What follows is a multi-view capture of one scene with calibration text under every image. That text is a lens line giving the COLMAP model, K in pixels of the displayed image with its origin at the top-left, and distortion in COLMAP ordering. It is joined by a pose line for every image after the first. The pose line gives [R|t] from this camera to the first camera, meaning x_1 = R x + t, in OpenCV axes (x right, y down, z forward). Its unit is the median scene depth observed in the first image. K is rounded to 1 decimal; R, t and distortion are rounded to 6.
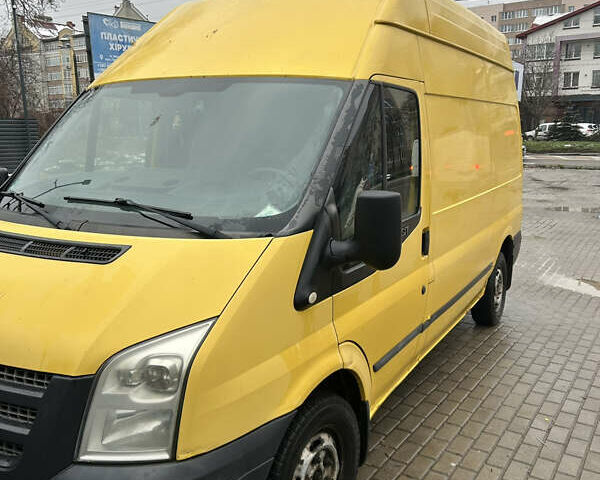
lens RADIAL K [[596.3, 0, 300.0], [0, 596.3, 240.0], [0, 0, 1]] dist [0.024460, -0.019466]
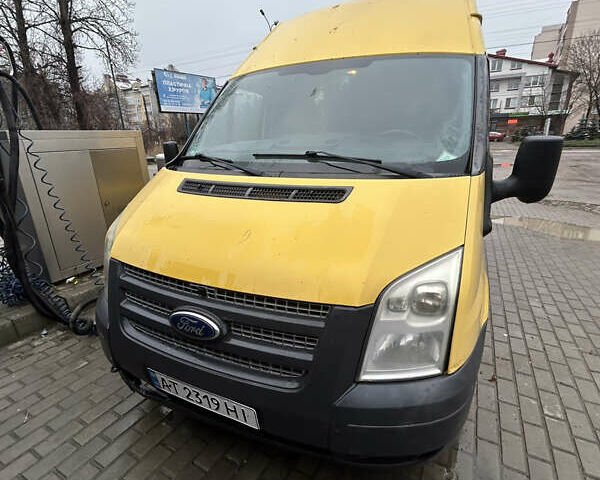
lens RADIAL K [[322.6, 0, 300.0], [0, 322.6, 240.0], [0, 0, 1]] dist [-0.011000, -0.000829]
pose [[0.997099, -0.041419, 0.063856, -0.406197], [0.033329, 0.991856, 0.122926, 0.030143], [-0.068428, -0.120441, 0.990359, 0.365512]]
